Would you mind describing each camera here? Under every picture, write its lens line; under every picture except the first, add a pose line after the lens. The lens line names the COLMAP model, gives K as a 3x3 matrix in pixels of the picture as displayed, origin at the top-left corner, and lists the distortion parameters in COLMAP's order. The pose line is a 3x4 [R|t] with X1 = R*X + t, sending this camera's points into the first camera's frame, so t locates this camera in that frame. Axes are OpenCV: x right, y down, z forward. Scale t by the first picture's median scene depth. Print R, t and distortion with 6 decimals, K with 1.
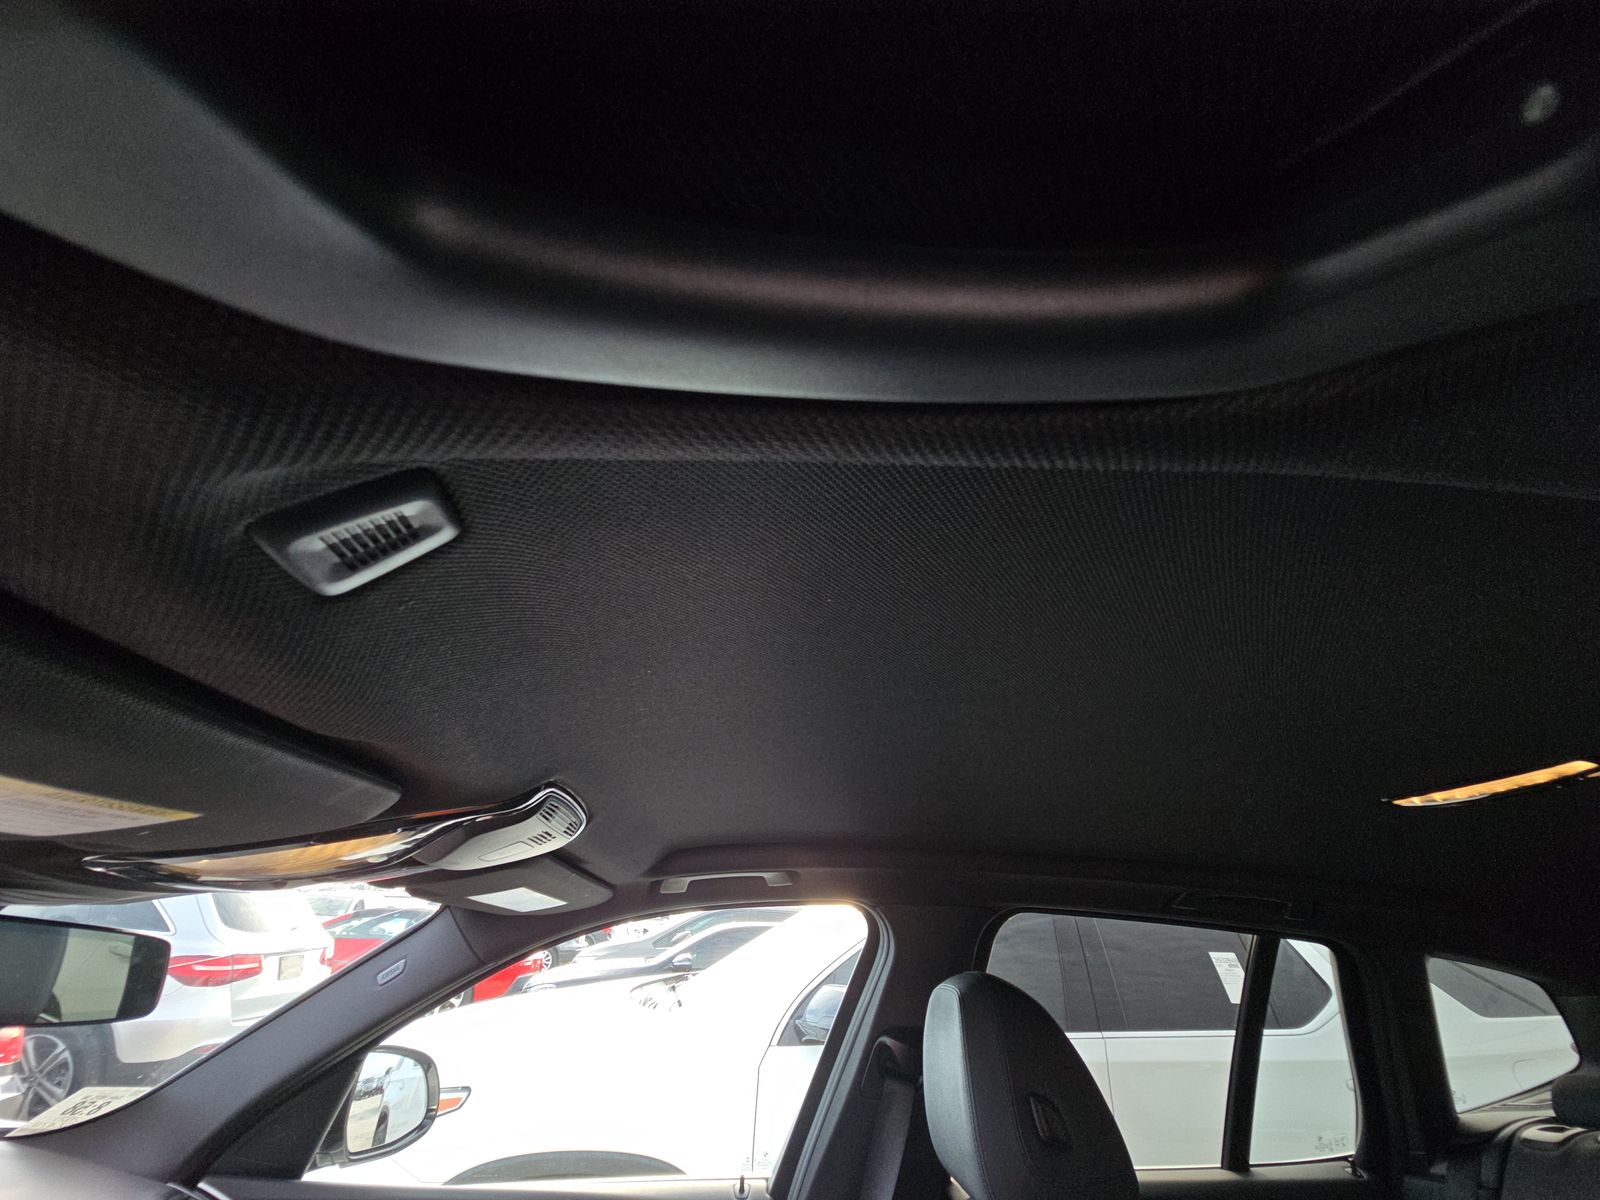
lens RADIAL K [[647.3, 0, 800.0], [0, 647.3, 600.0], [0, 0, 1]] dist [0.005792, -0.000116]
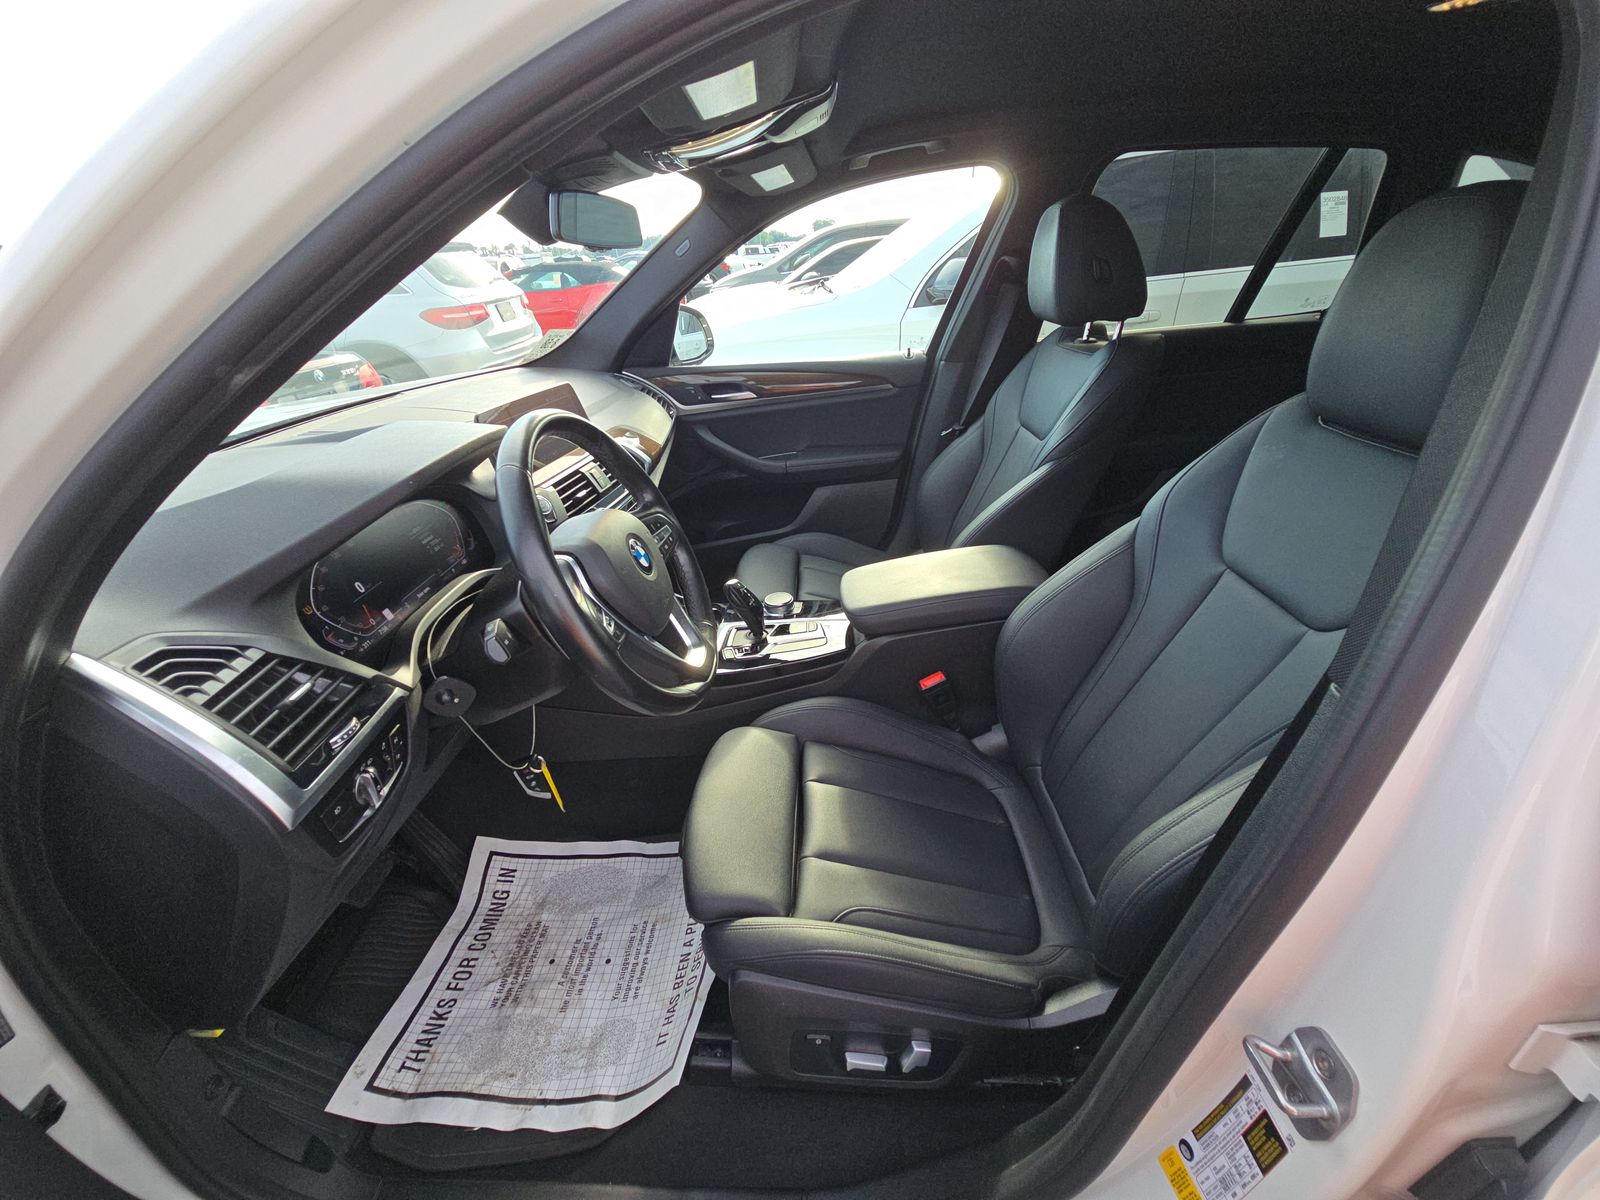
lens RADIAL K [[647.3, 0, 800.0], [0, 647.3, 600.0], [0, 0, 1]] dist [0.005792, -0.000116]
pose [[0.984561, -0.022527, -0.173586, -0.049876], [0.154797, 0.575015, 0.803365, -0.080691], [0.081717, -0.817833, 0.569624, -0.291485]]
